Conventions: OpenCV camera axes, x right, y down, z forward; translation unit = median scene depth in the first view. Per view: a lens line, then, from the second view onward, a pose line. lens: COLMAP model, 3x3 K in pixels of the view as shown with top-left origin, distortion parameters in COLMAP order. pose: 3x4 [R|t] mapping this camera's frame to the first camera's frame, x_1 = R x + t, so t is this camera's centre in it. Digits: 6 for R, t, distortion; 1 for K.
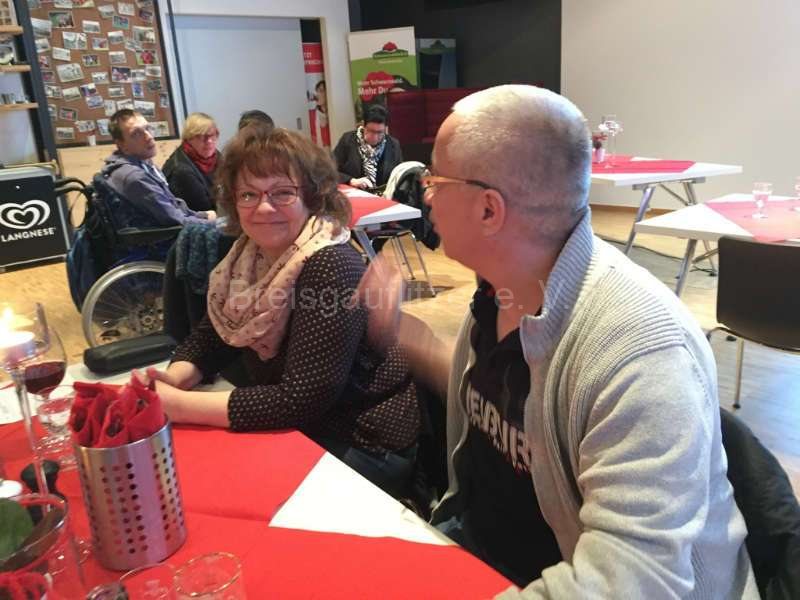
lens RADIAL K [[678.3, 0, 411.9], [0, 678.3, 300.2], [0, 0, 1]] dist [0.090990, -0.119839]
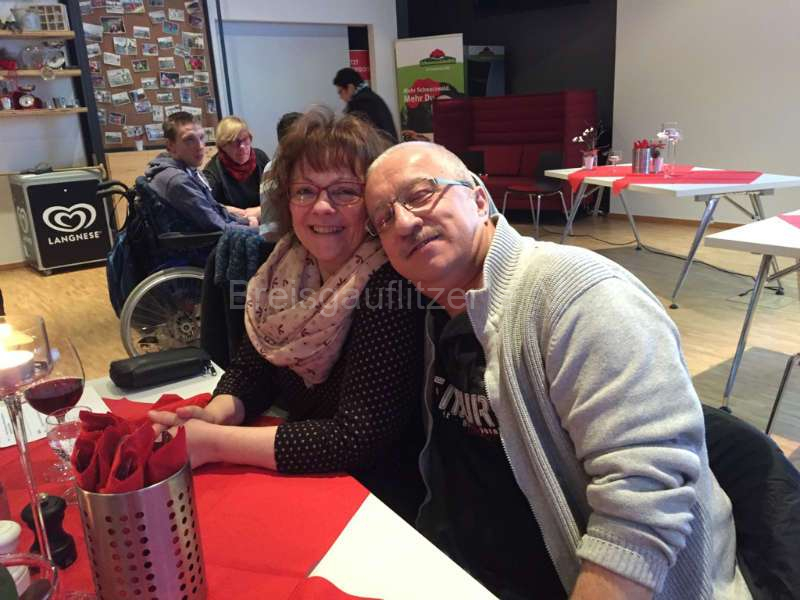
lens RADIAL K [[678.3, 0, 411.9], [0, 678.3, 300.2], [0, 0, 1]] dist [0.090990, -0.119839]
pose [[0.998107, 0.023003, -0.057040, -0.006622], [-0.023803, 0.999627, -0.013402, -0.002627], [0.056710, 0.014734, 0.998282, 0.029839]]
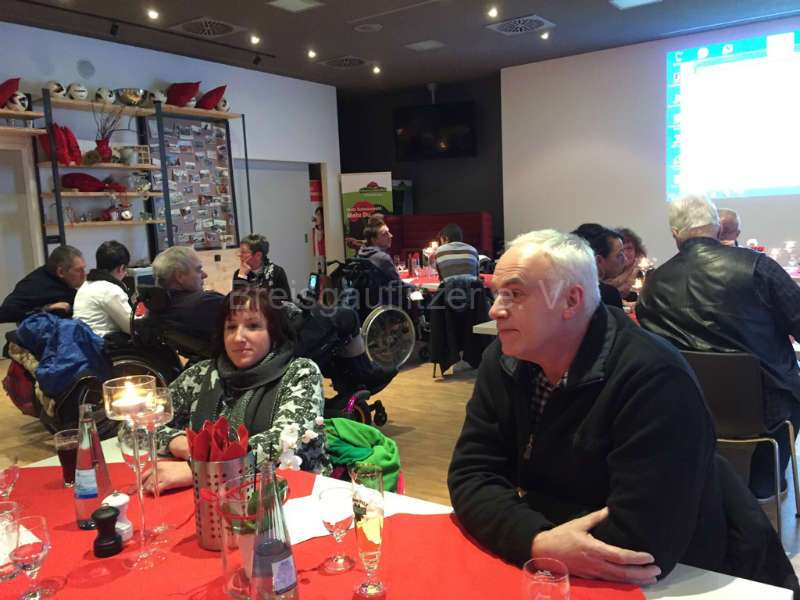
lens RADIAL K [[678.3, 0, 411.9], [0, 678.3, 300.2], [0, 0, 1]] dist [0.090990, -0.119839]
pose [[0.961336, -0.018112, 0.274781, -0.490625], [0.067041, 0.983206, -0.169740, 0.137961], [-0.267092, 0.181599, 0.946406, -0.393444]]
